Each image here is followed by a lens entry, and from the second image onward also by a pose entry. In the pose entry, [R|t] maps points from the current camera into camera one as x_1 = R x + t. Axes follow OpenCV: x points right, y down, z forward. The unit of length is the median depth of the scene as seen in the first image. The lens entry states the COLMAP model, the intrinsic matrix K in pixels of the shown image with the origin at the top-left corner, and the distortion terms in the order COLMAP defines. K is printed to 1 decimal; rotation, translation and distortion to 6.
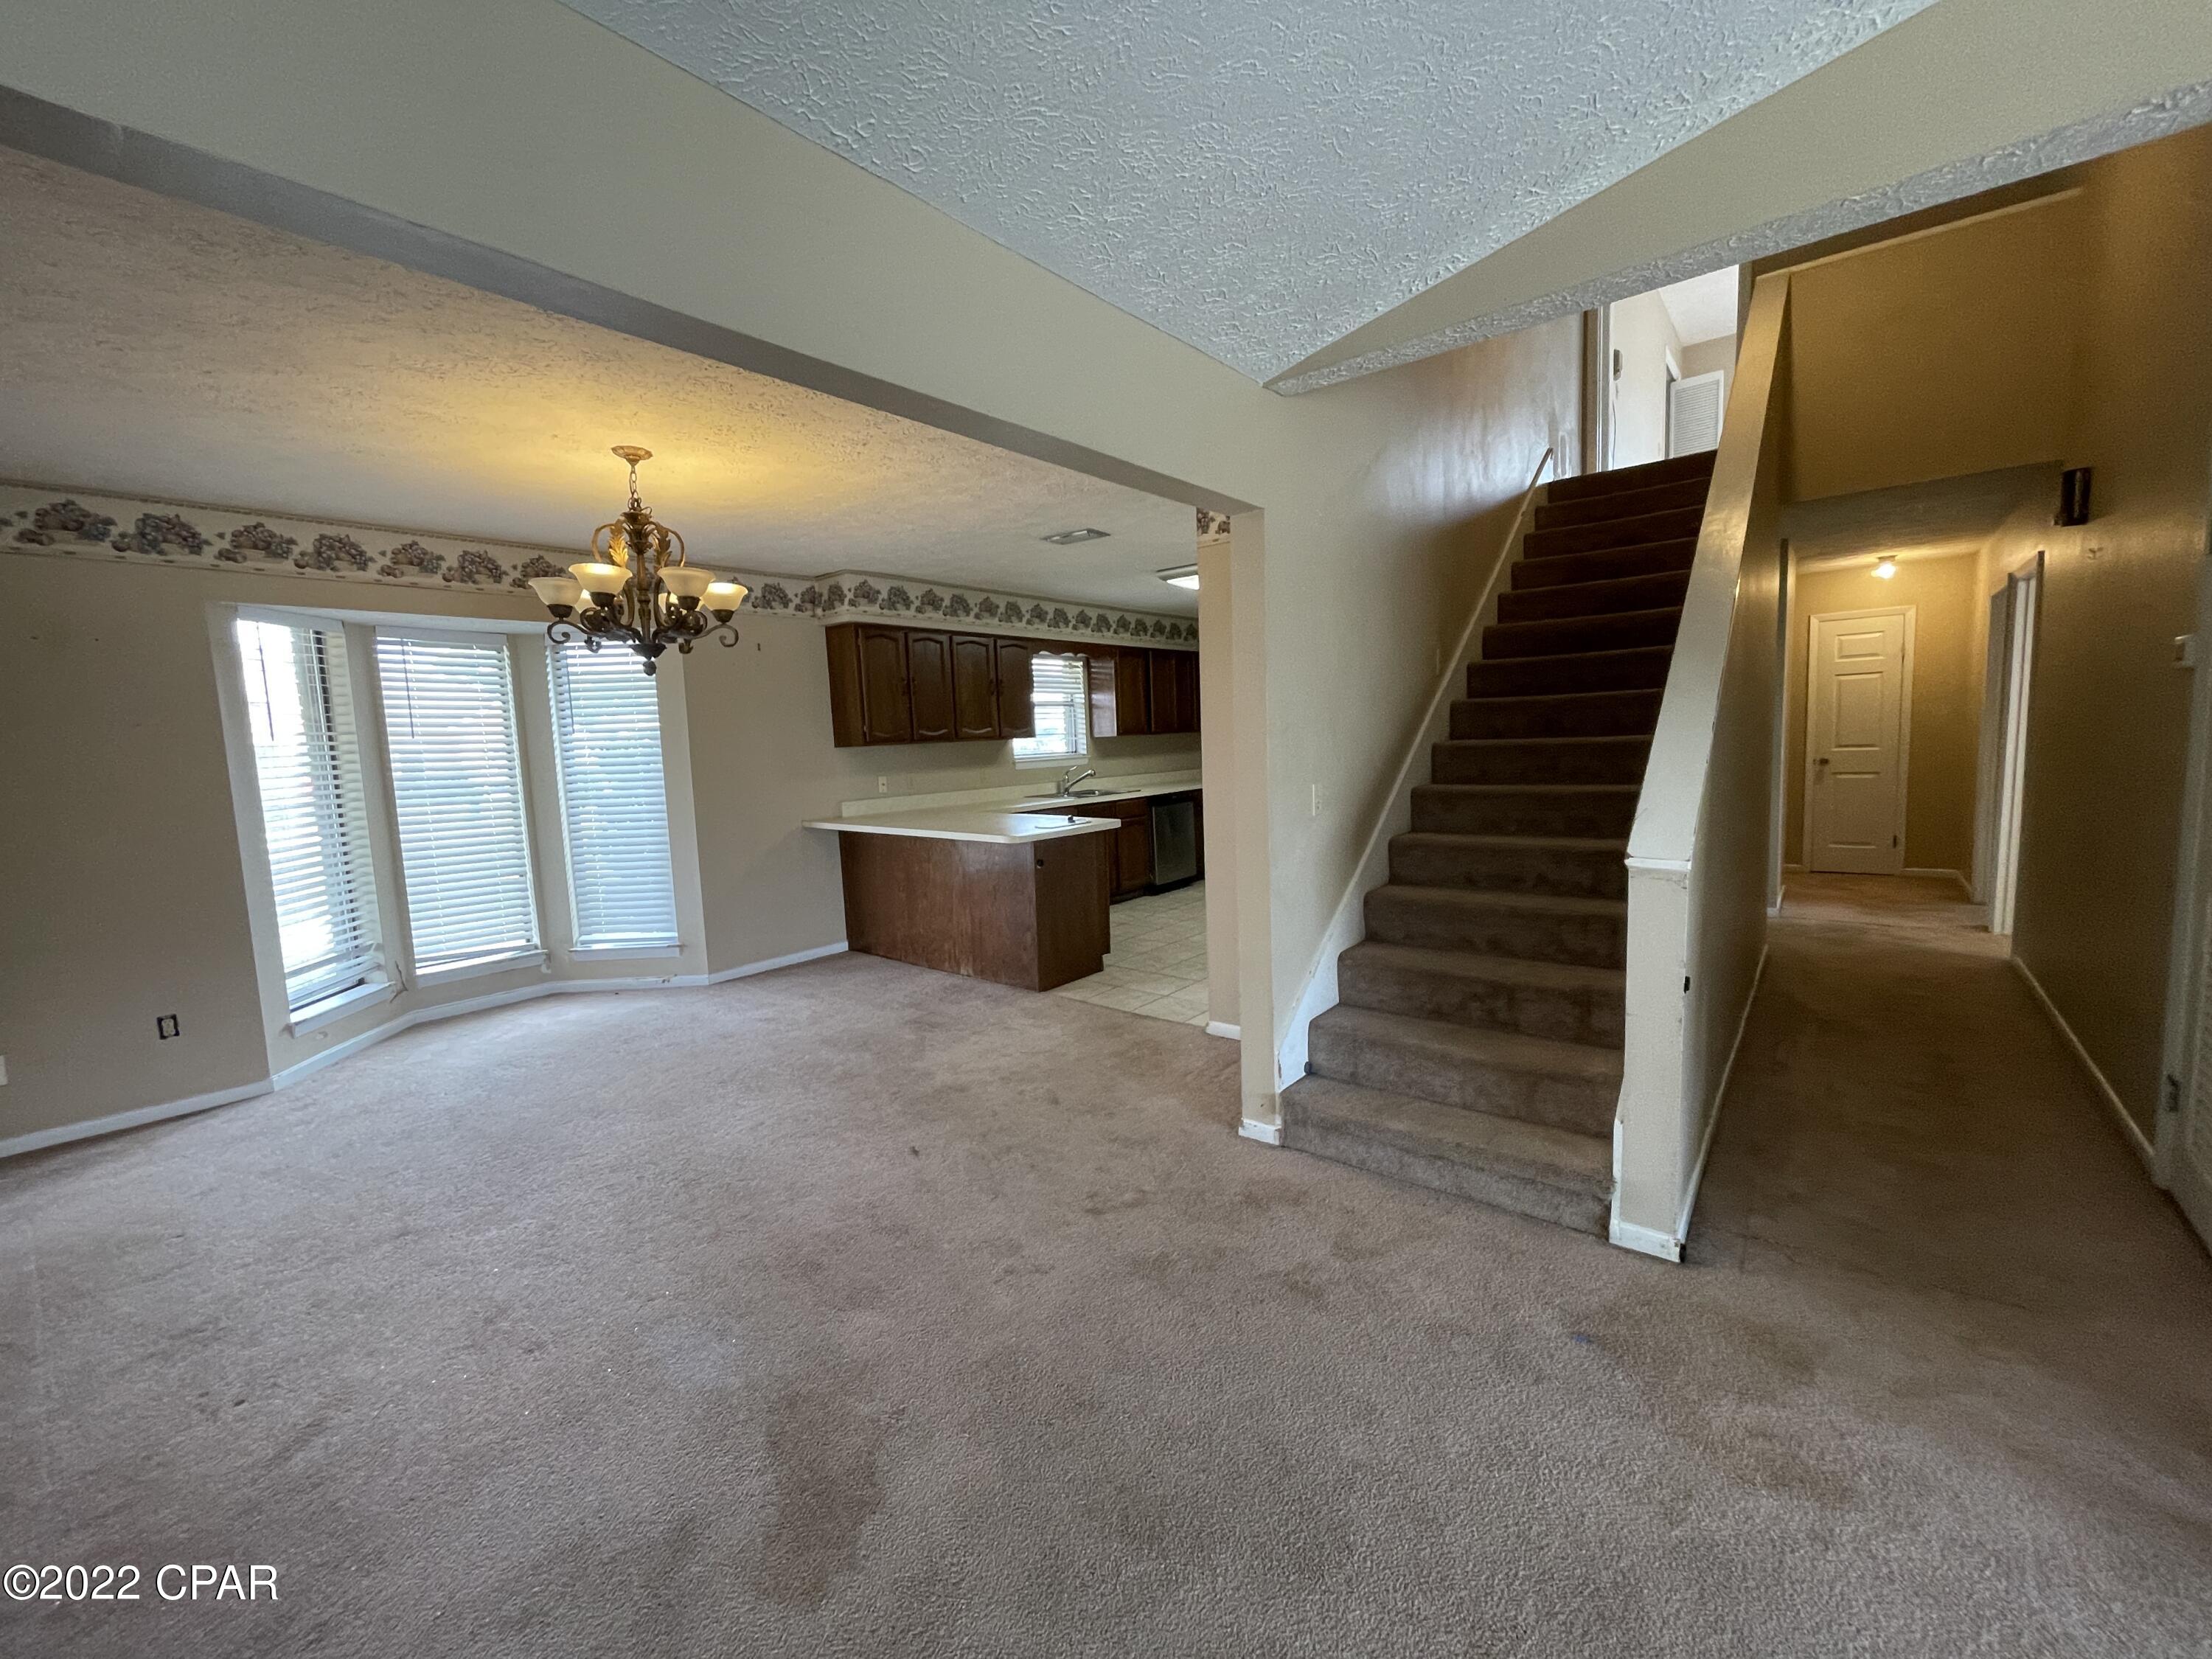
lens RADIAL K [[890.3, 0, 1106.8], [0, 890.3, 824.4], [0, 0, 1]] dist [-0.018187, 0.007526]
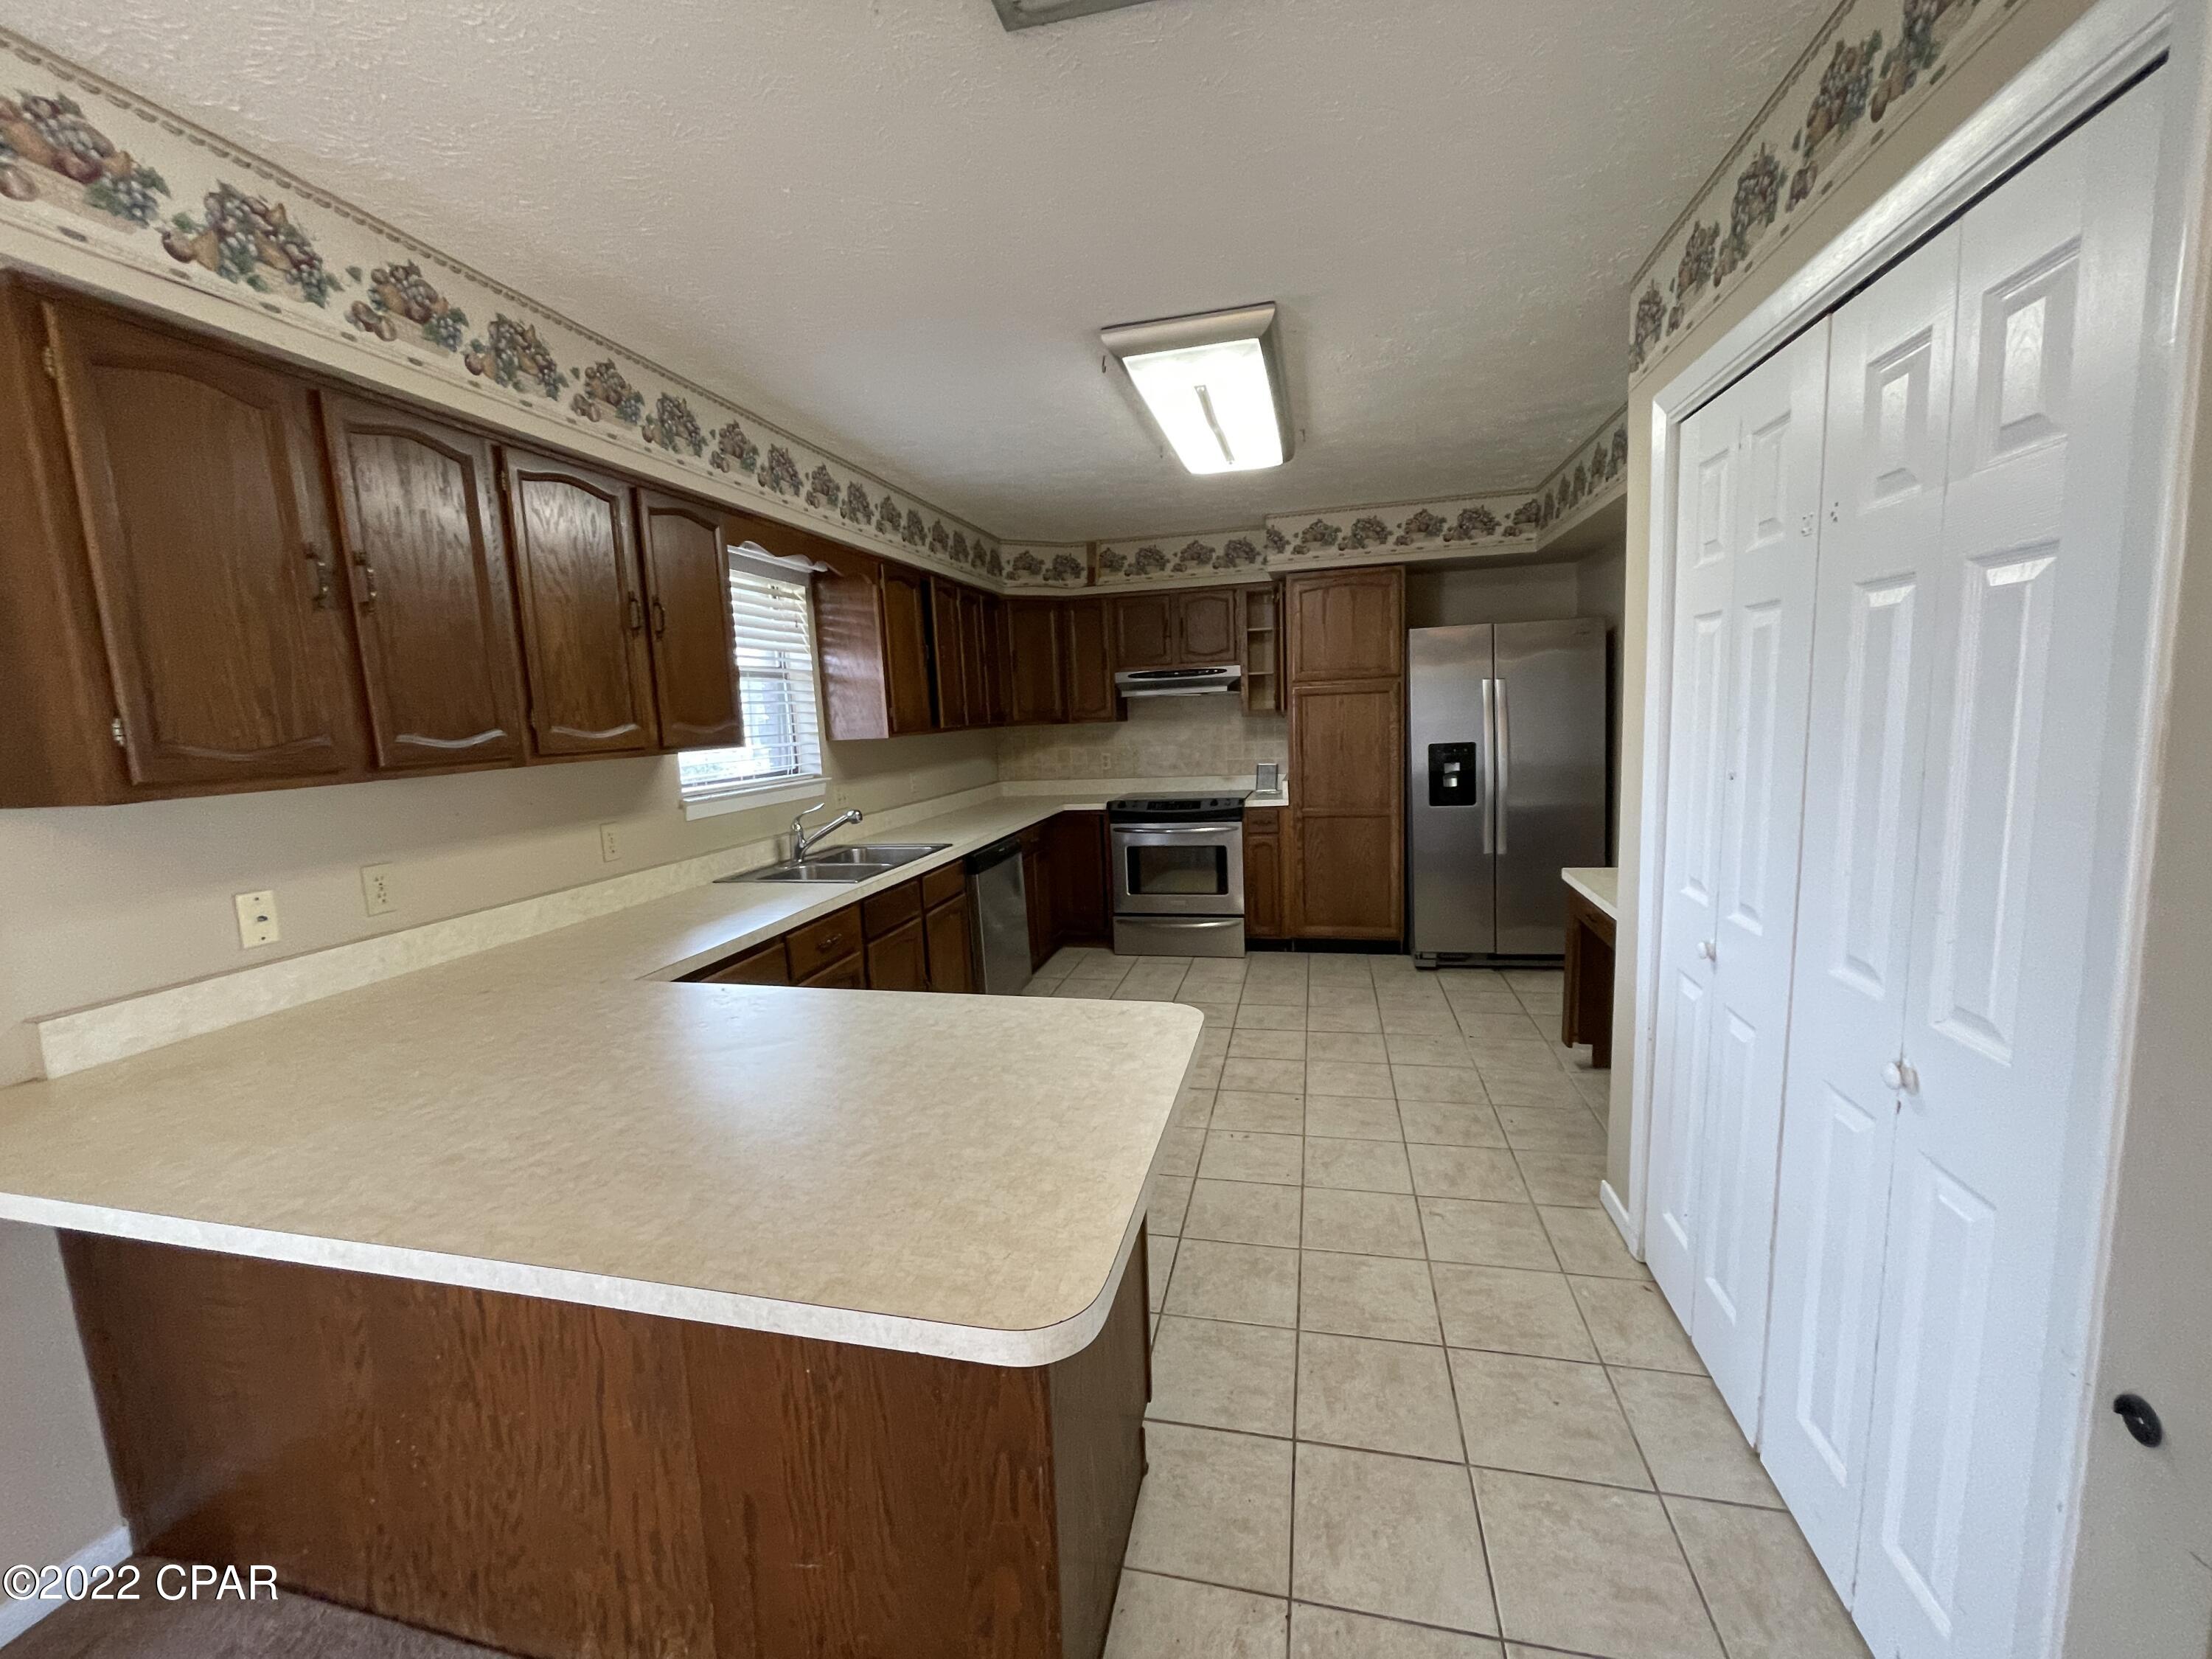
lens RADIAL K [[899.2, 0, 1105.3], [0, 899.2, 823.4], [0, 0, 1]] dist [0.003935, 0.000373]
pose [[0.900514, -0.057225, 0.431045, -0.109488], [0.054395, 0.998341, 0.018901, -0.058207], [-0.431411, 0.006427, 0.902132, 0.529307]]
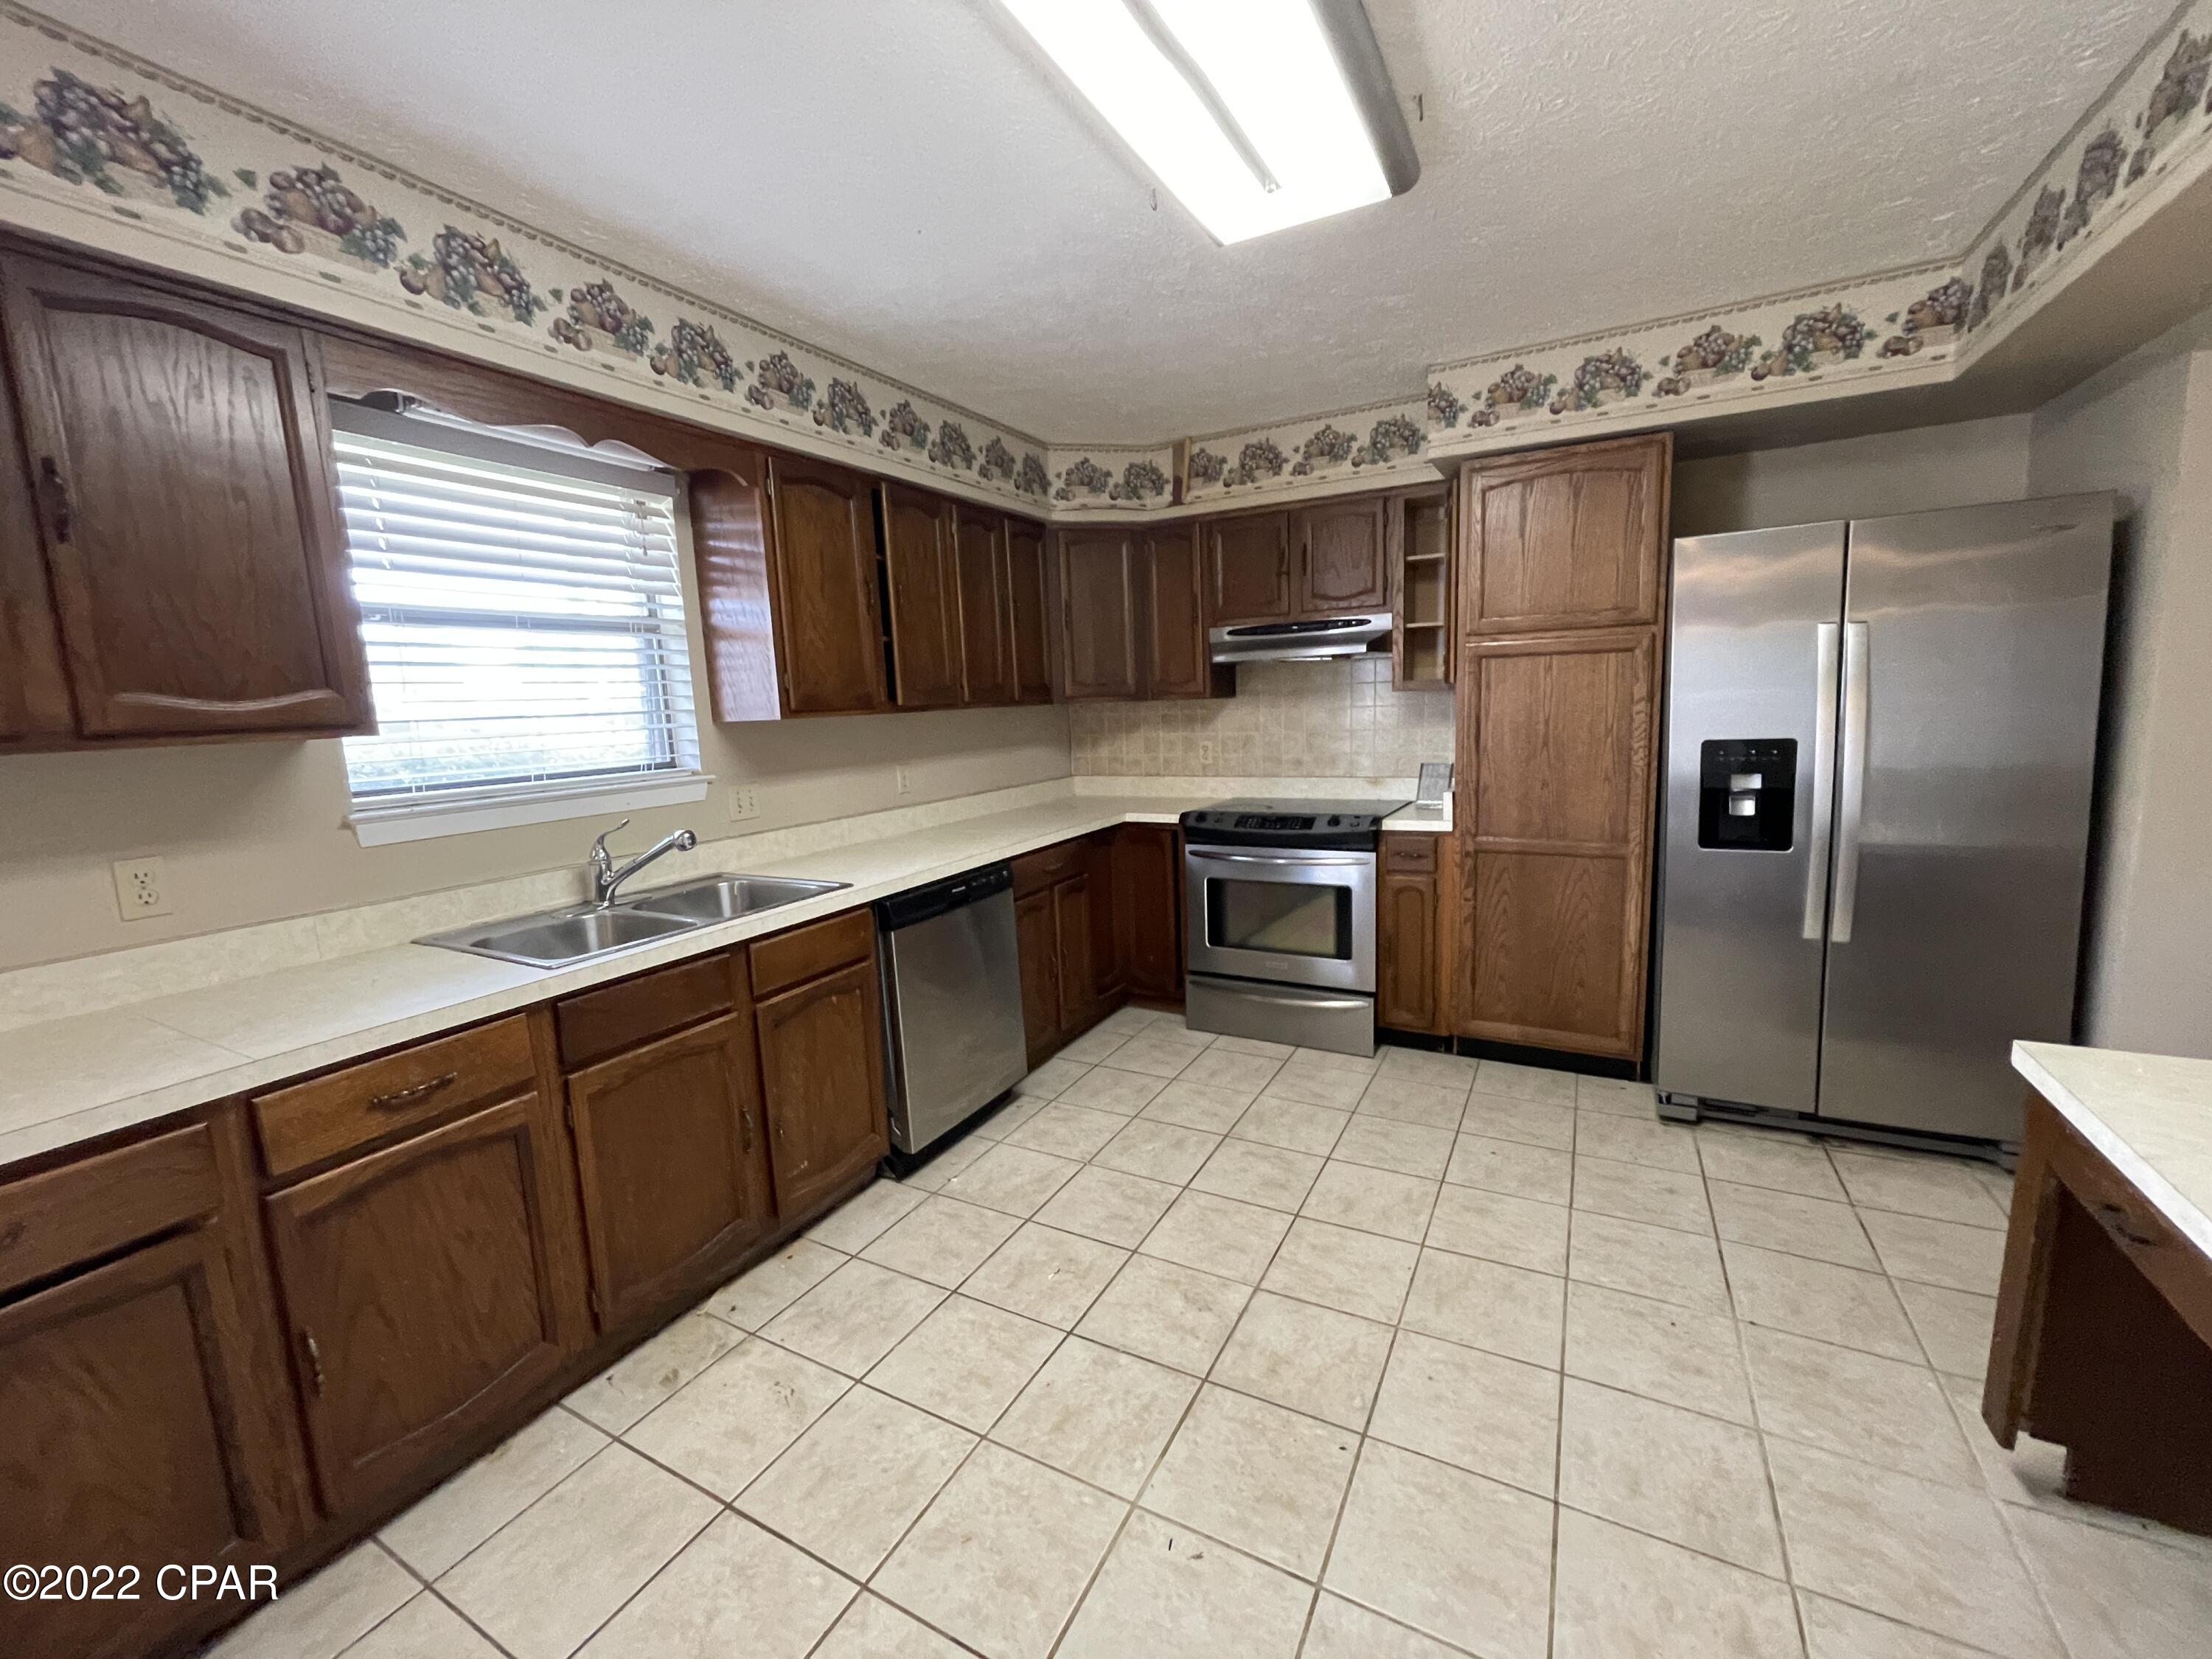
lens RADIAL K [[890.3, 0, 1106.8], [0, 890.3, 824.4], [0, 0, 1]] dist [-0.018187, 0.007526]
pose [[0.983805, -0.028159, 0.177015, 0.079203], [0.022286, 0.999136, 0.035076, -0.073938], [-0.177850, -0.030563, 0.983583, 0.700410]]
